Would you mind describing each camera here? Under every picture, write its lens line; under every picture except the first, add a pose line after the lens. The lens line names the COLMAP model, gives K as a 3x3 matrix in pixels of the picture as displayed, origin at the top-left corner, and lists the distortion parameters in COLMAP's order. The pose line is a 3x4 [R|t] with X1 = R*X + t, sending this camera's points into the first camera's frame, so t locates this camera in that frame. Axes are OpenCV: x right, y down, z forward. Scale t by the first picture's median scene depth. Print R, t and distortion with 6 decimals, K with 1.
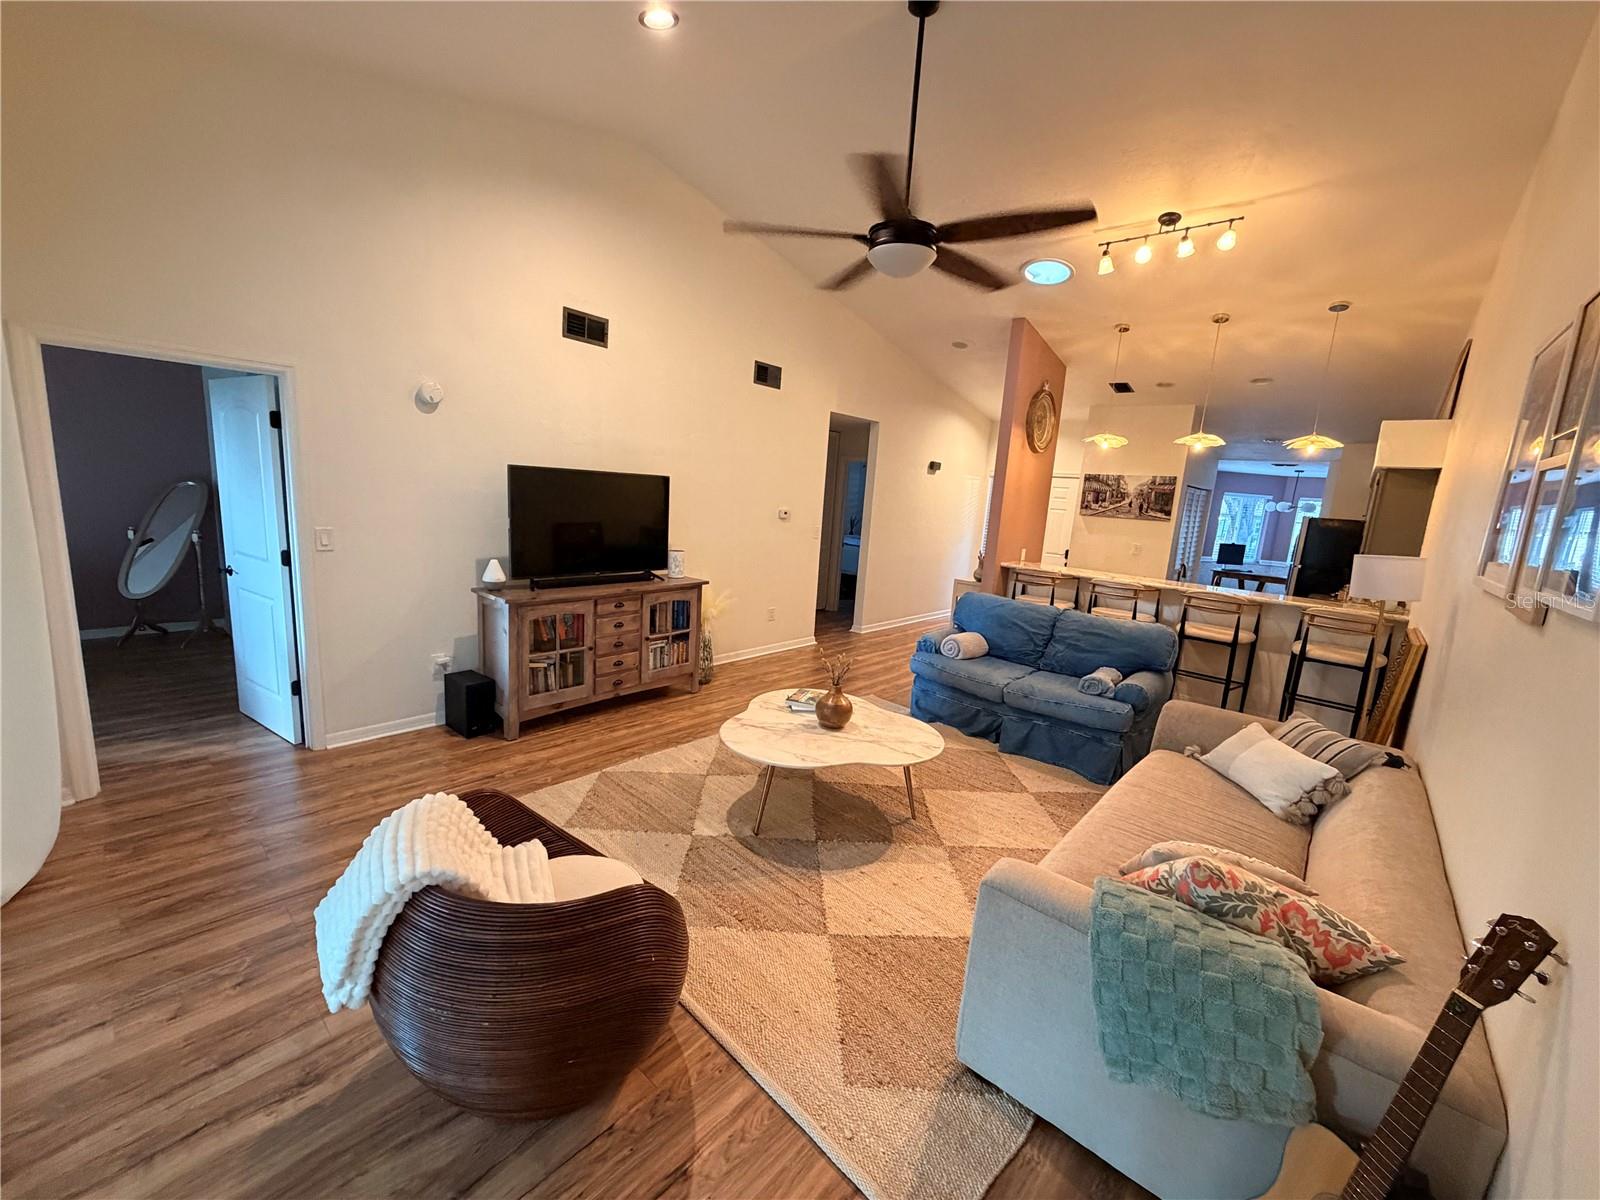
lens RADIAL K [[637.8, 0, 796.5], [0, 637.8, 599.3], [0, 0, 1]] dist [0.000000, 0.000120]
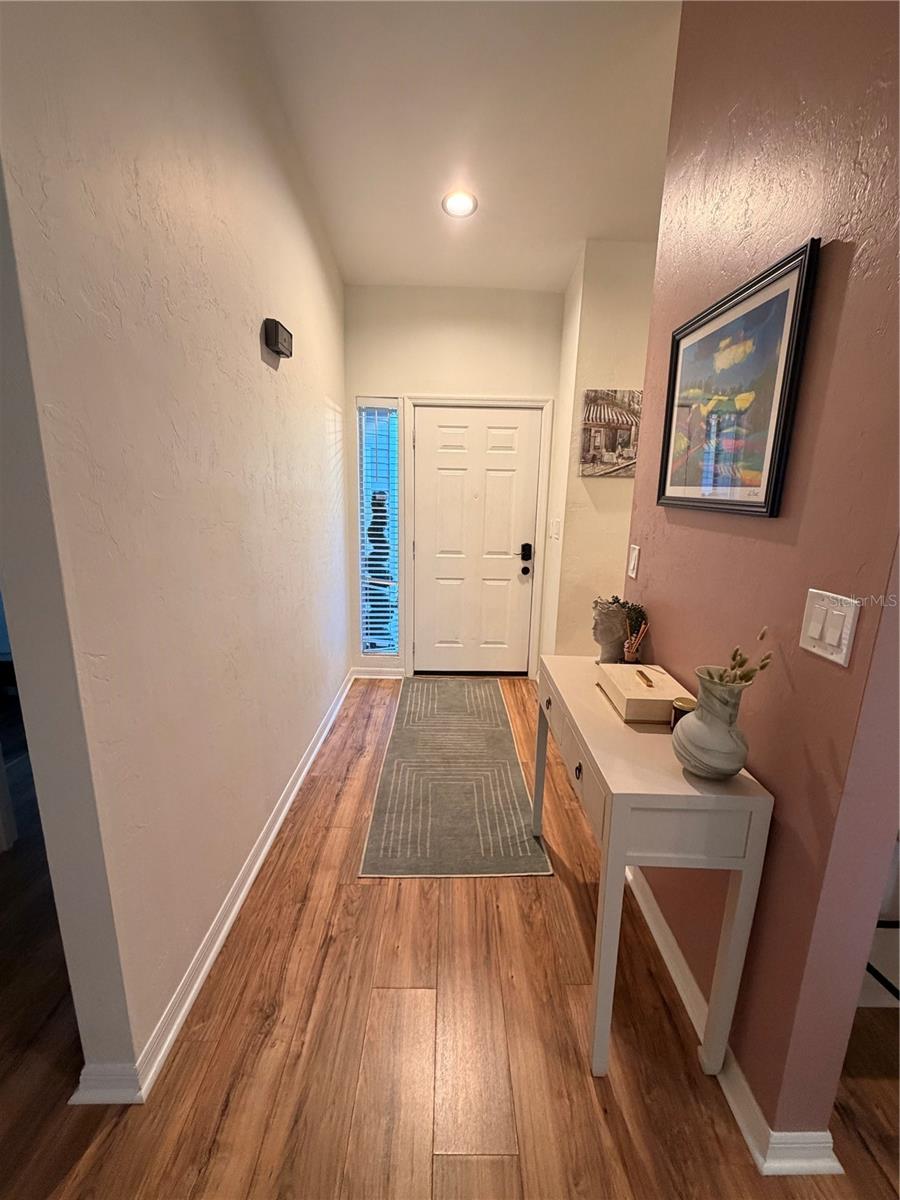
lens RADIAL K [[500.1, 0, 450.0], [0, 500.1, 600.0], [0, 0, 1]] dist [0.001932, 0.000172]
pose [[0.748749, -0.194354, 0.633720, 0.175612], [0.145602, 0.980922, 0.128807, -0.180442], [-0.646665, -0.004173, 0.762763, 1.349629]]
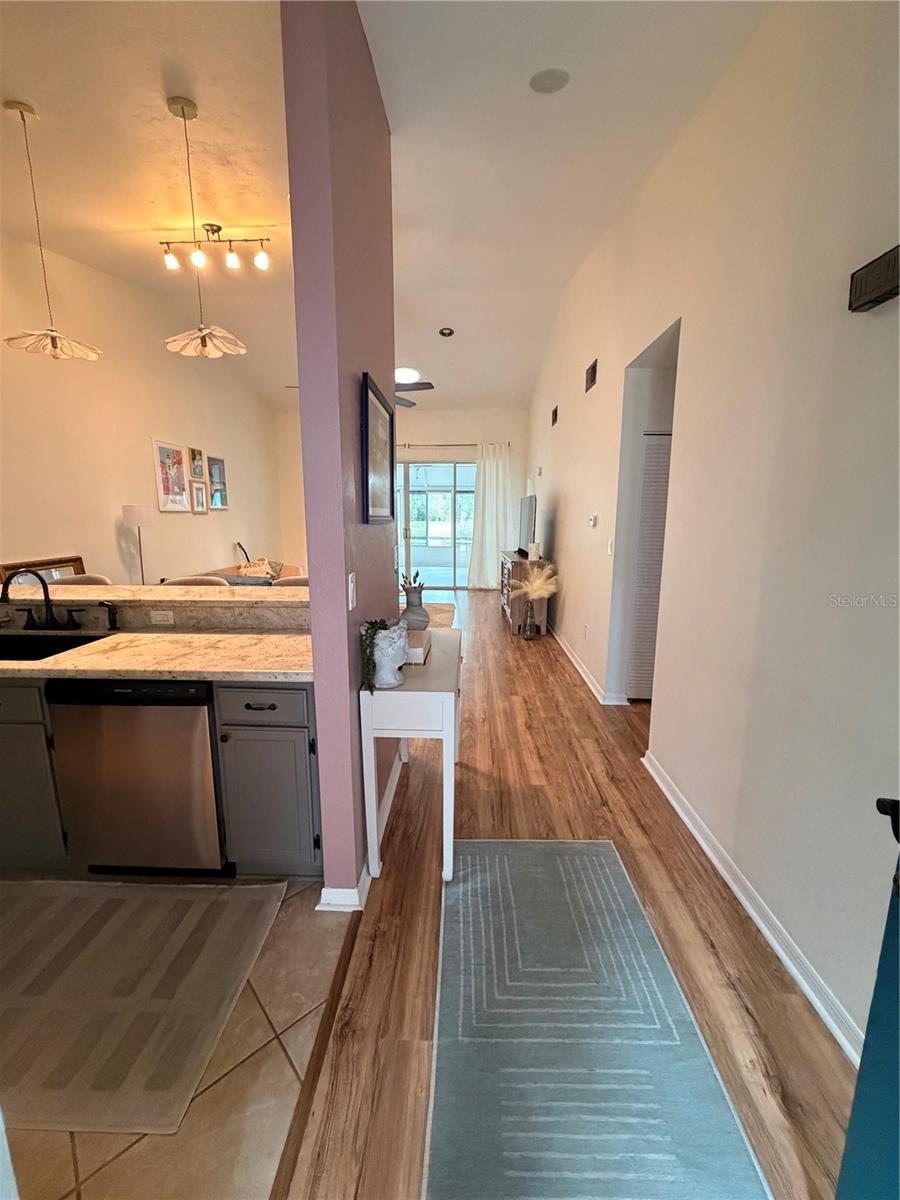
lens RADIAL K [[478.3, 0, 449.2], [0, 478.3, 597.9], [0, 0, 1]] dist [0.000000, 0.000120]
pose [[-0.773984, 0.043920, -0.631680, 0.748853], [-0.161366, 0.950973, 0.263839, -0.236921], [0.612299, 0.306139, -0.728951, 1.889600]]
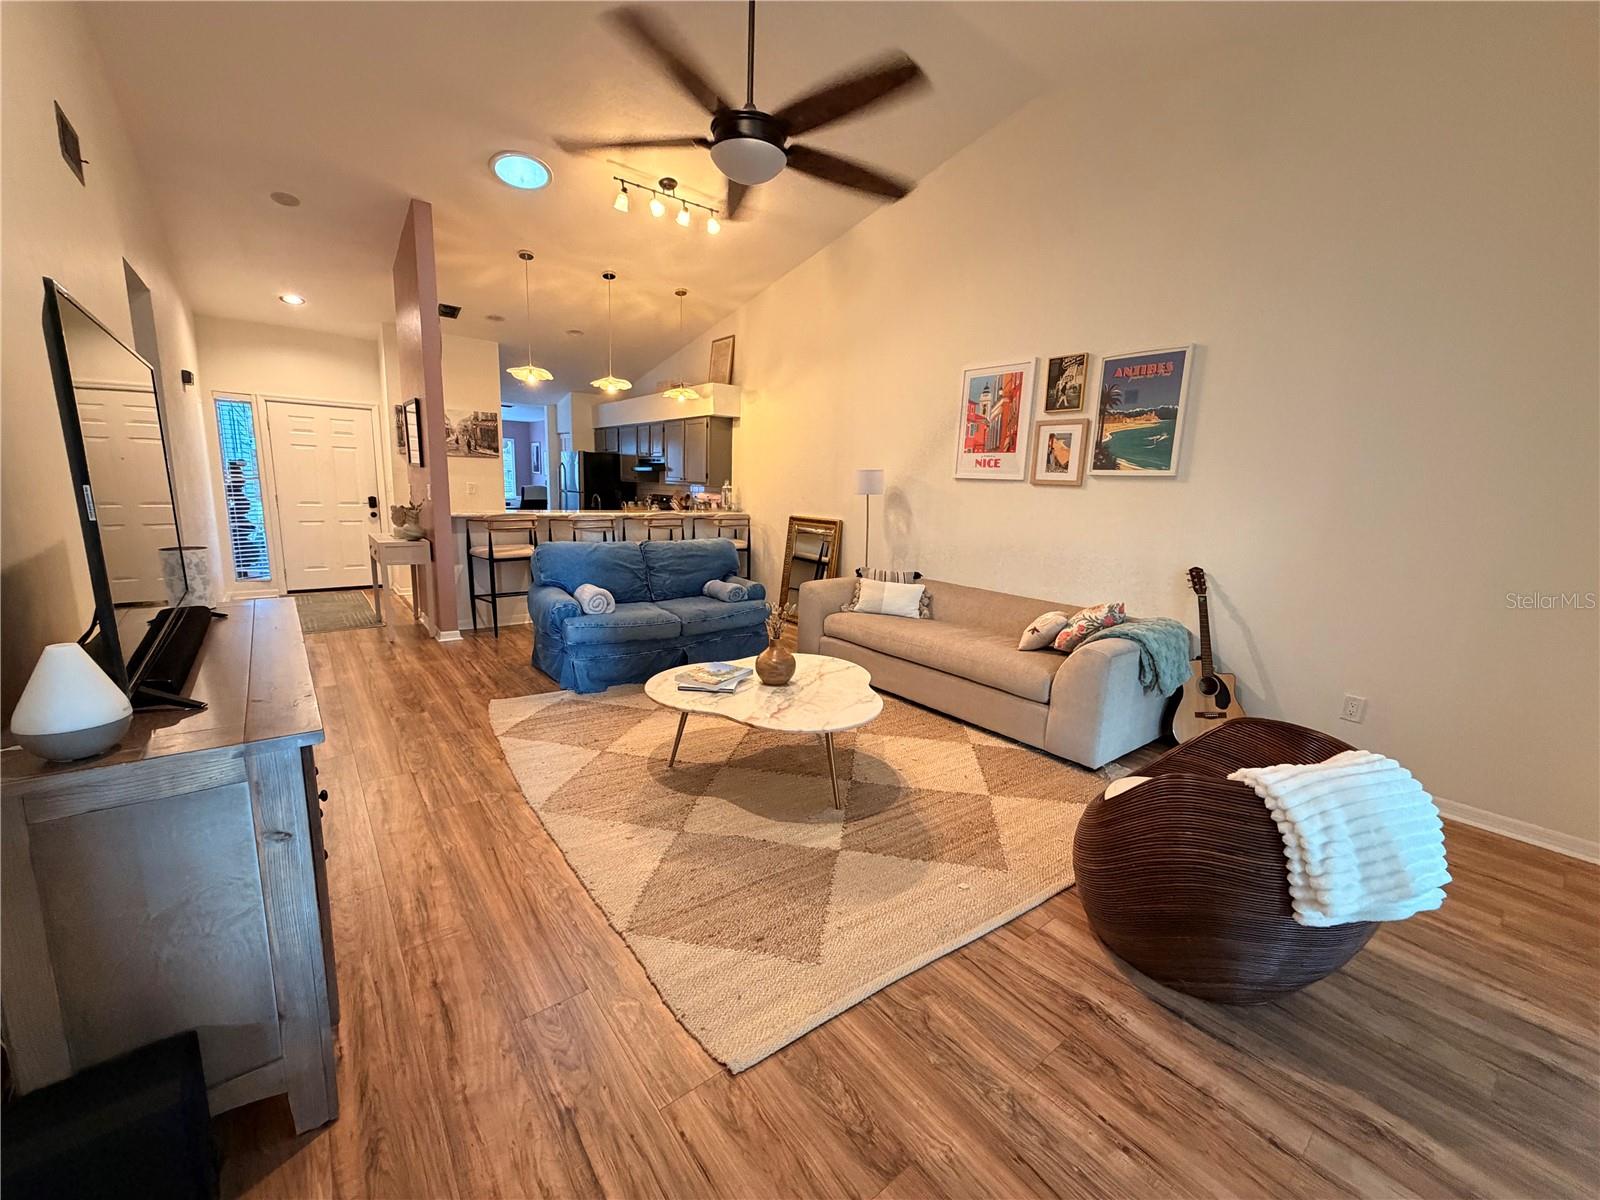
lens RADIAL K [[639.1, 0, 799.0], [0, 639.1, 600.1], [0, 0, 1]] dist [-0.001076, -0.000014]
pose [[0.182800, -0.236564, 0.954265, -0.574598], [0.146669, 0.966320, 0.211456, -0.078554], [-0.972148, 0.101307, 0.211340, 0.553463]]
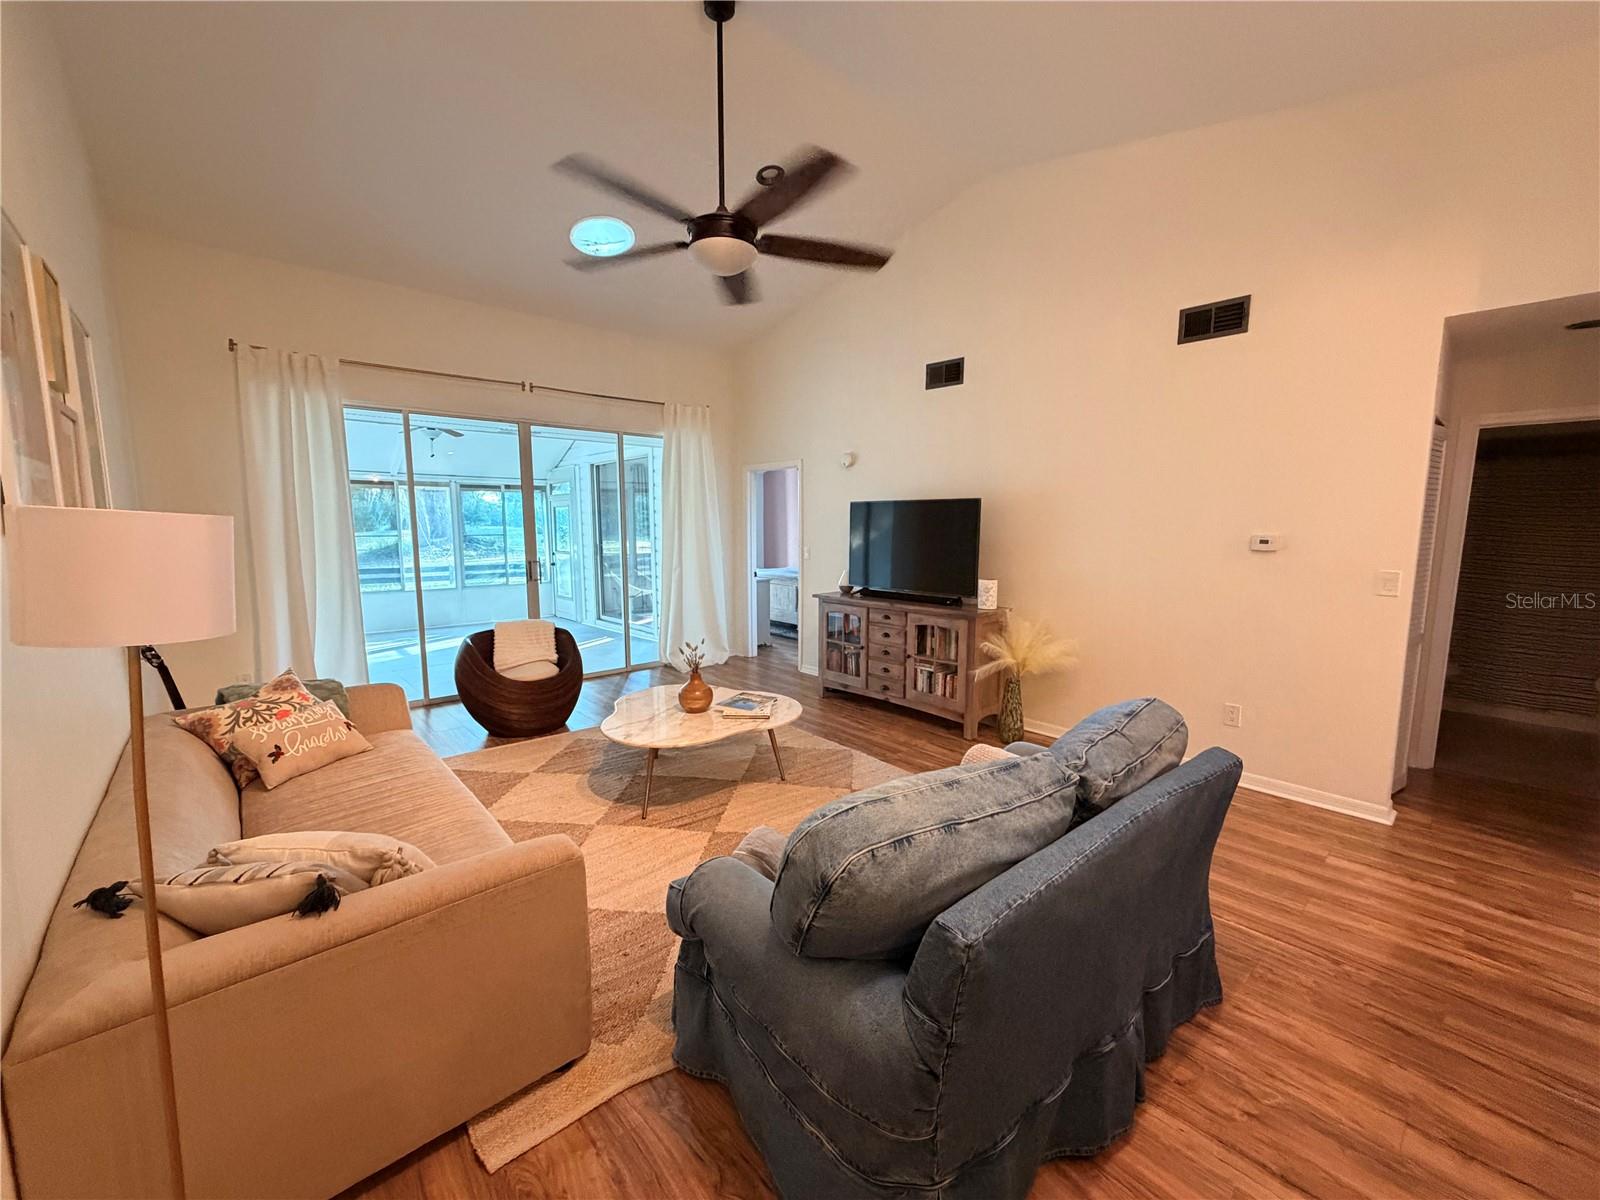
lens RADIAL K [[642.6, 0, 799.0], [0, 642.6, 595.1], [0, 0, 1]] dist [0.000720, 0.000275]
pose [[-0.115371, 0.048253, -0.992150, 0.807789], [-0.178715, 0.981512, 0.068517, -0.073965], [0.977113, 0.185217, -0.104615, 0.909339]]
